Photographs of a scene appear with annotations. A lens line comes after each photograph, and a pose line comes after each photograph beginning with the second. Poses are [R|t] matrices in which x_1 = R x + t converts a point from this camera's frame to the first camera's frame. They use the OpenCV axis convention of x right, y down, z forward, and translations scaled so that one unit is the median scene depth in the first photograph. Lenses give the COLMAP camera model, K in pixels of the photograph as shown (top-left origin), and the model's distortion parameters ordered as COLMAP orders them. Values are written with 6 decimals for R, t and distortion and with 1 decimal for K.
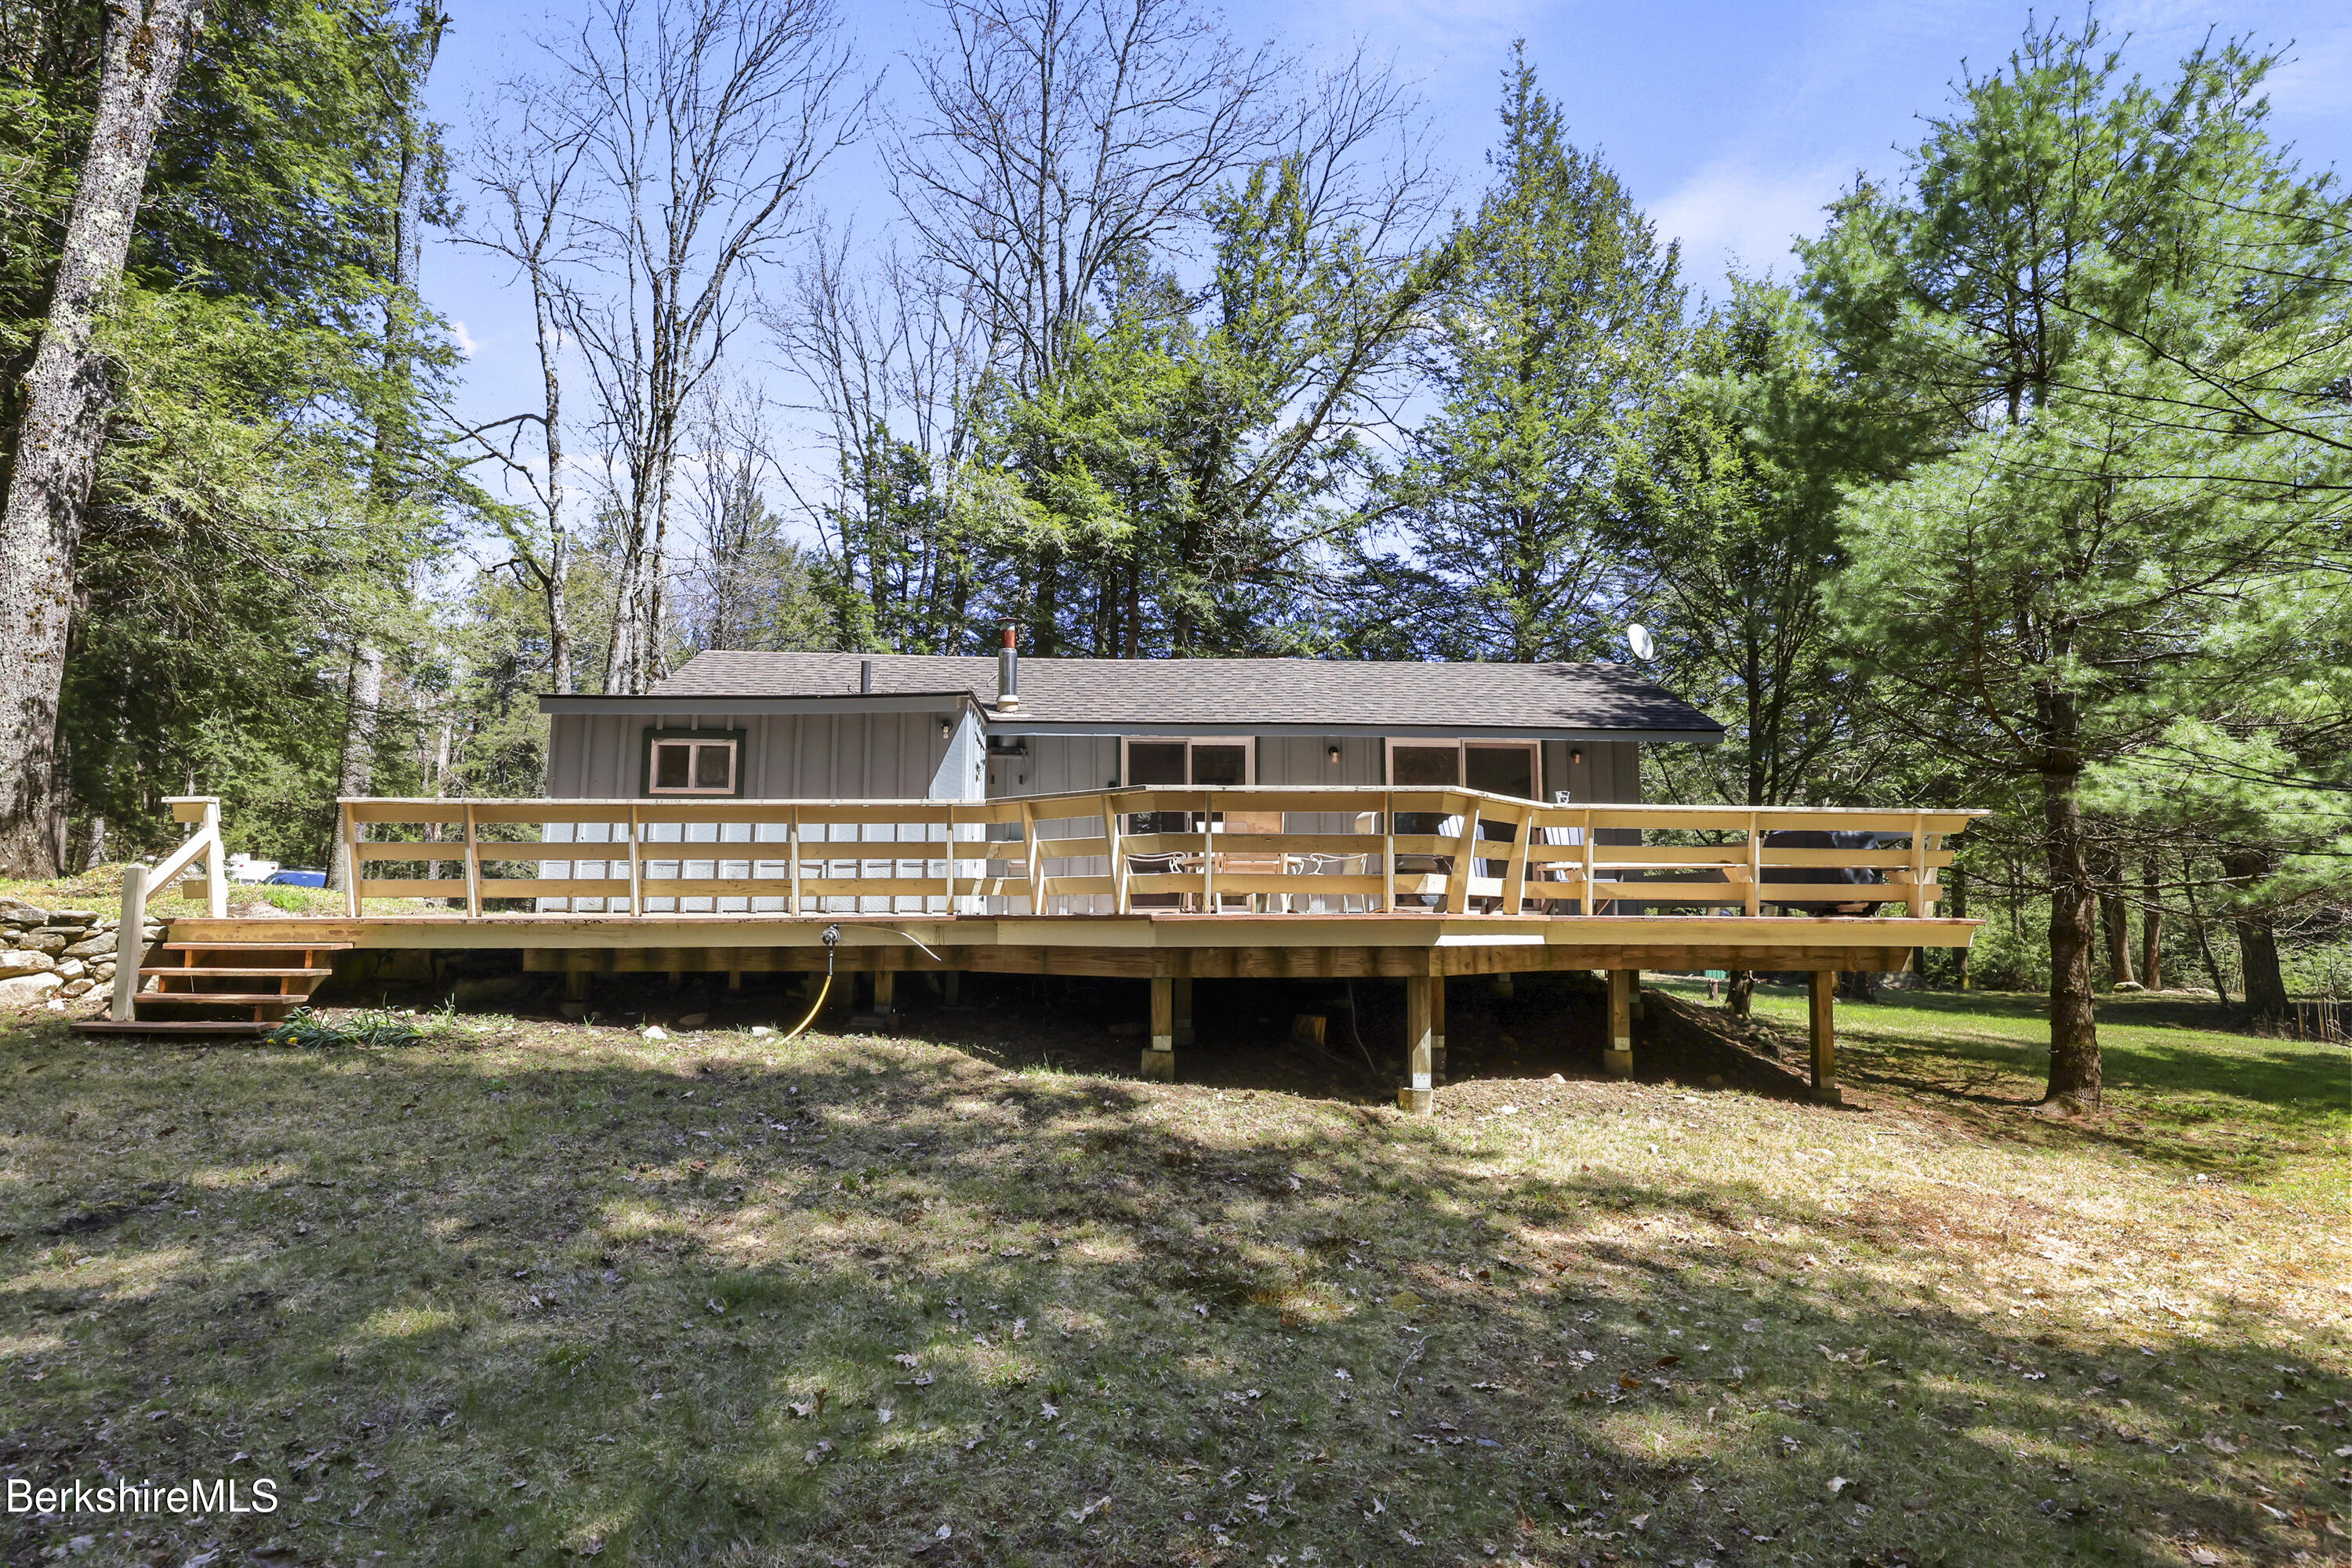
lens RADIAL K [[1248.3, 0, 1183.1], [0, 1248.3, 775.1], [0, 0, 1]] dist [0.014333, -0.000483]
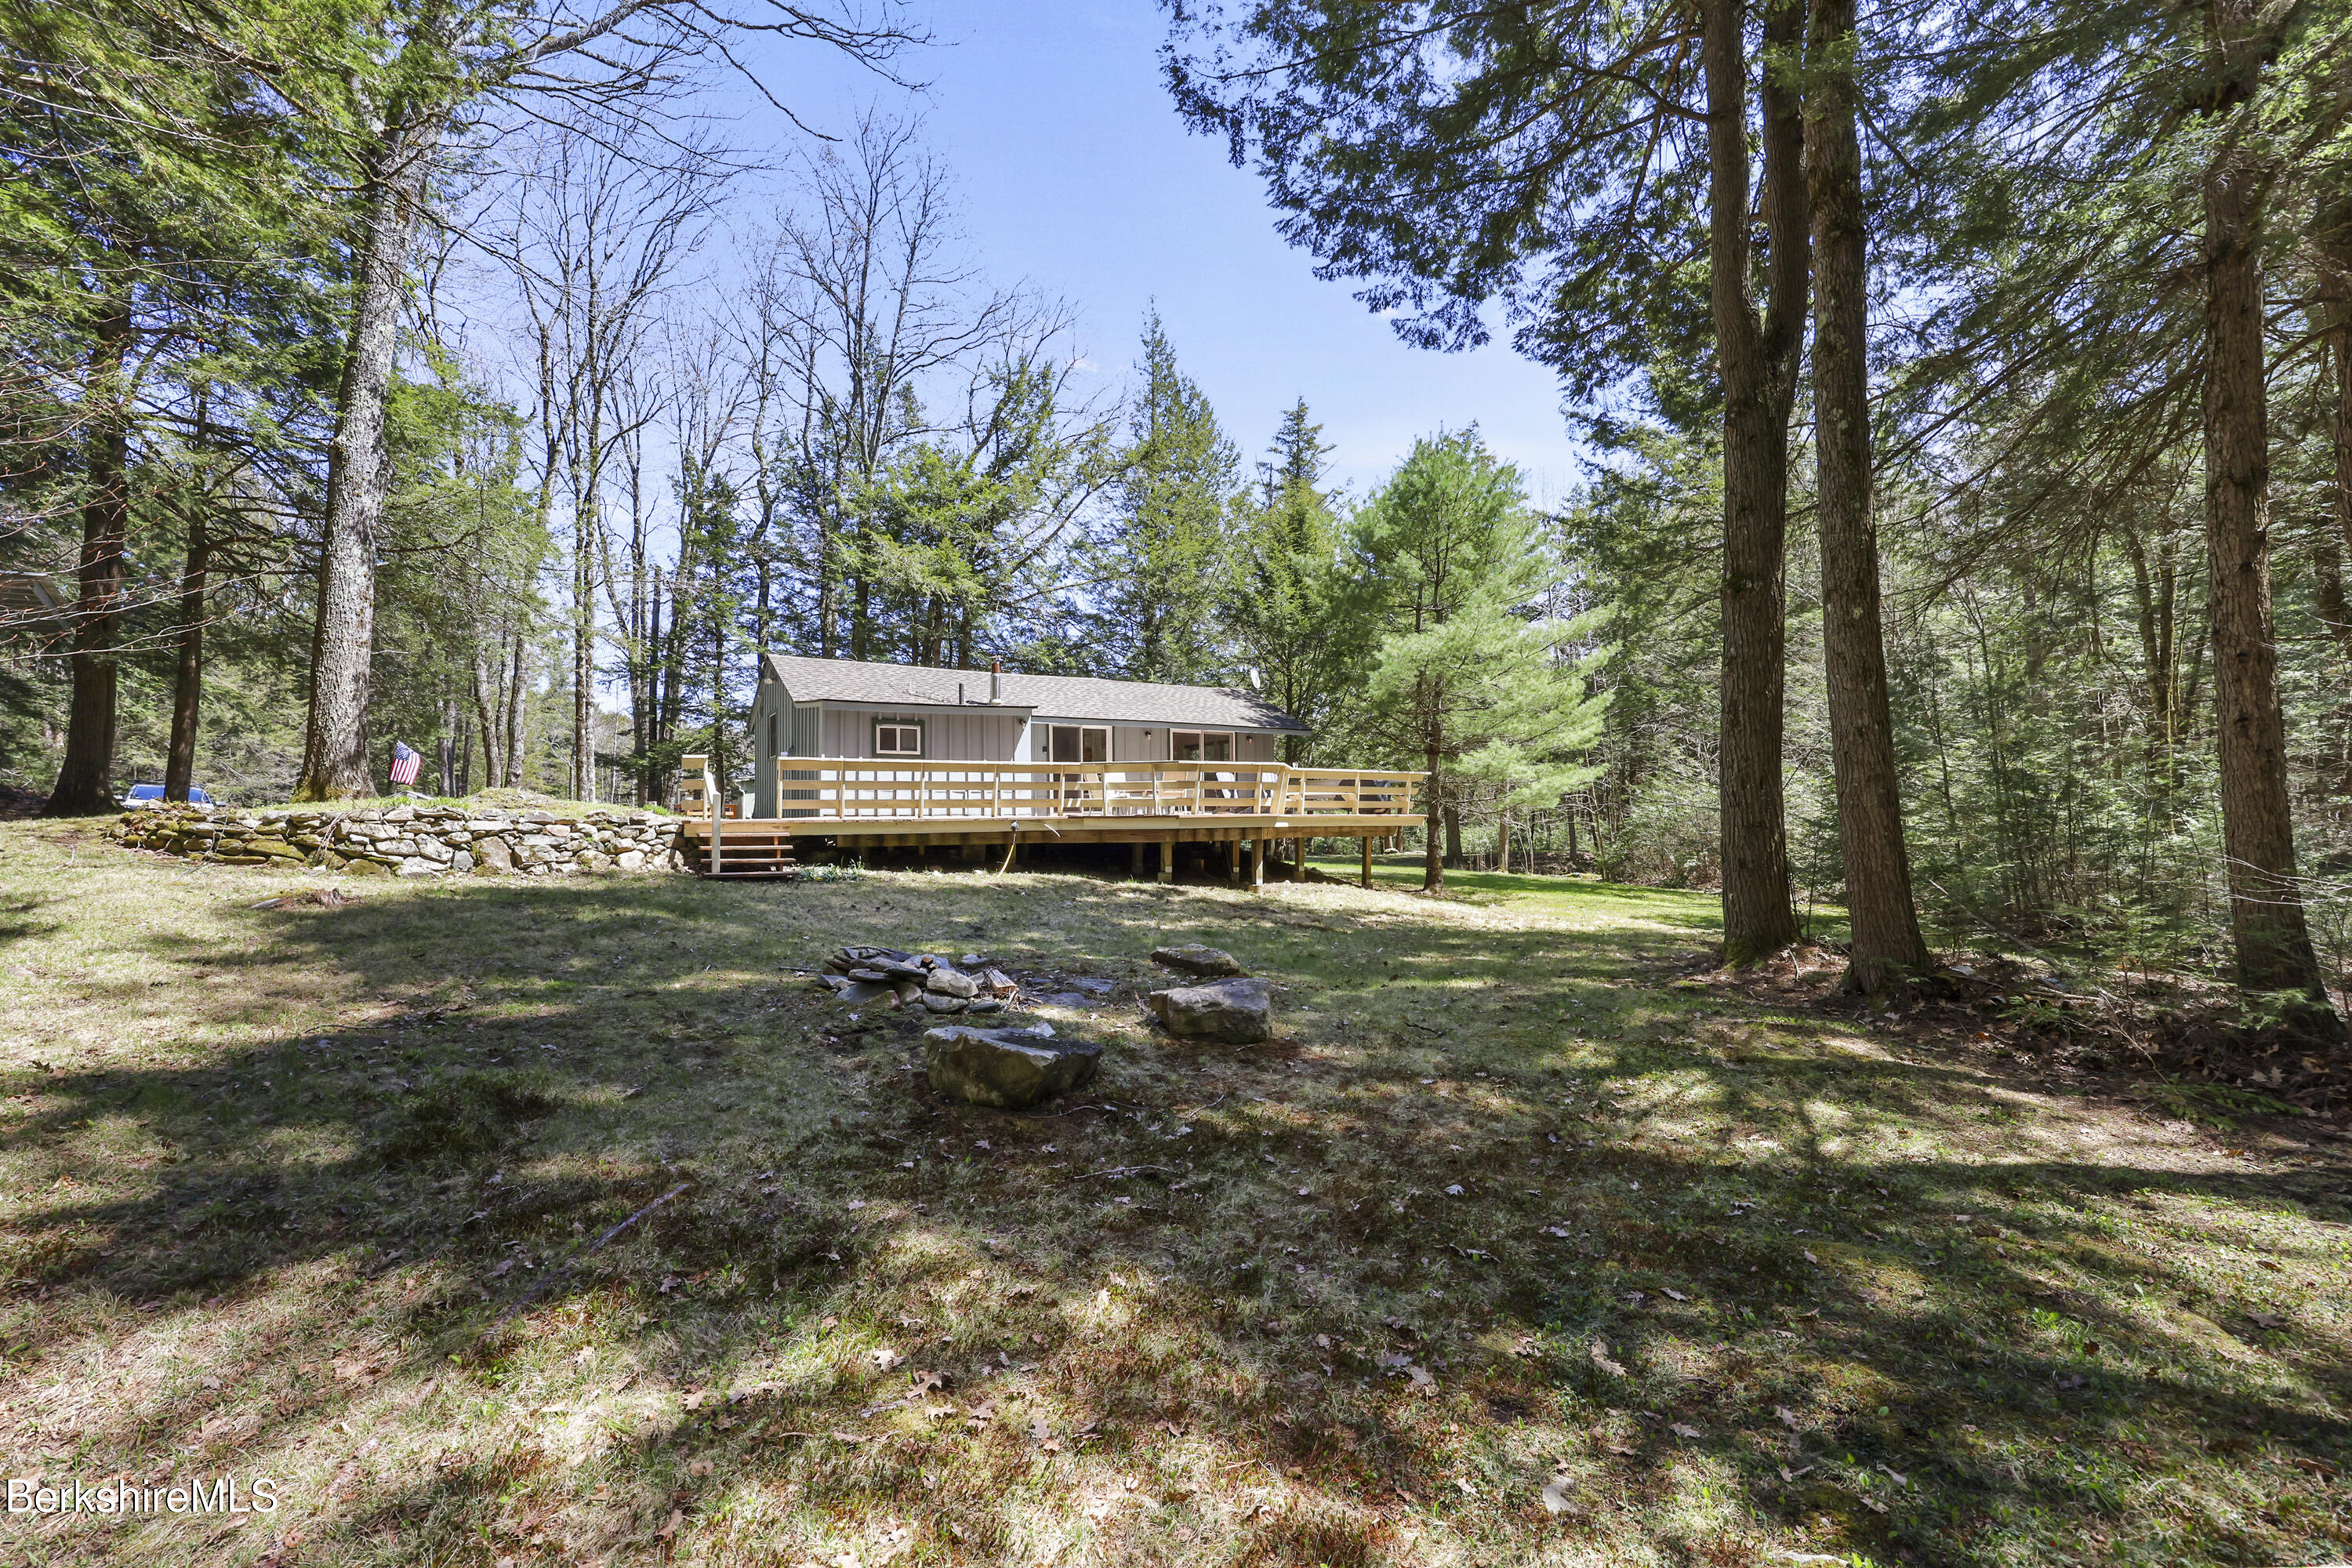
lens RADIAL K [[969.1, 0, 1177.8], [0, 969.1, 797.3], [0, 0, 1]] dist [0.003331, -0.000214]
pose [[0.887701, 0.000818, 0.460420, -0.690564], [-0.040233, 0.996311, 0.075801, -0.047815], [-0.458659, -0.085813, 0.884459, -0.490781]]
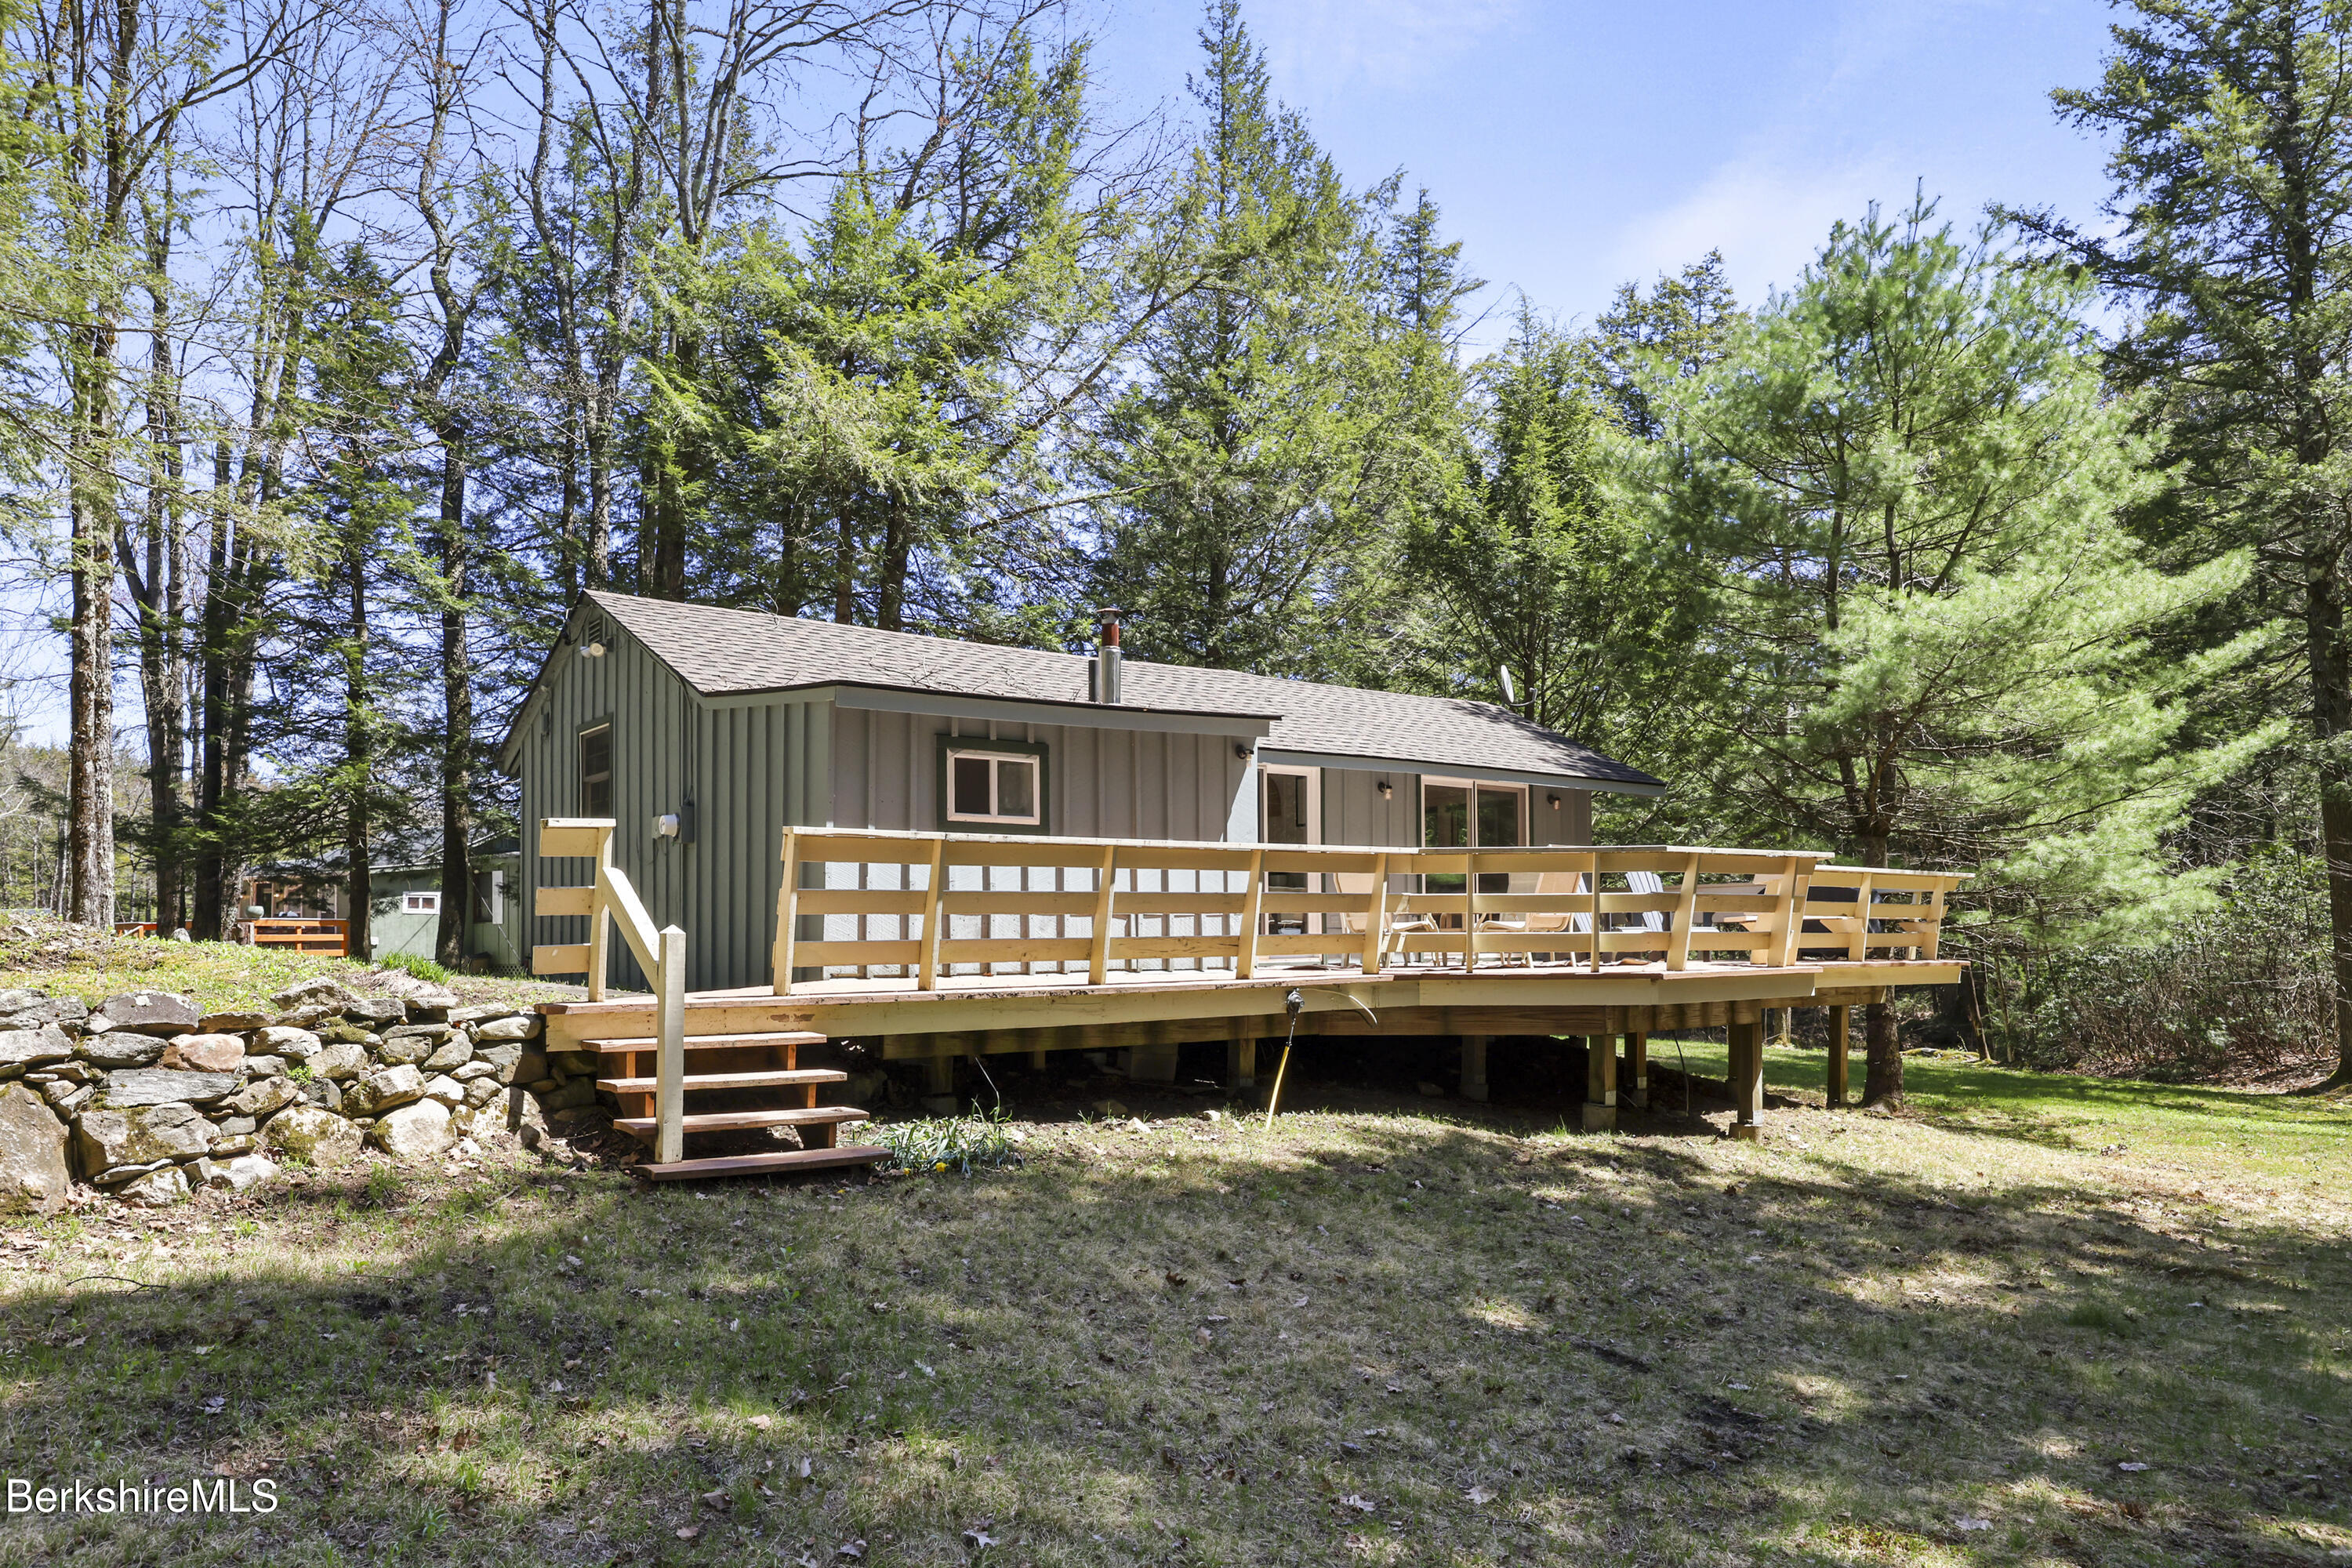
lens RADIAL K [[1563.5, 0, 1188.3], [0, 1563.5, 887.9], [0, 0, 1]] dist [0.007534, 0.002888]
pose [[0.831045, 0.010257, 0.556110, -0.826658], [-0.053240, 0.996706, 0.061178, -0.010678], [-0.553651, -0.080449, 0.828854, 0.133557]]
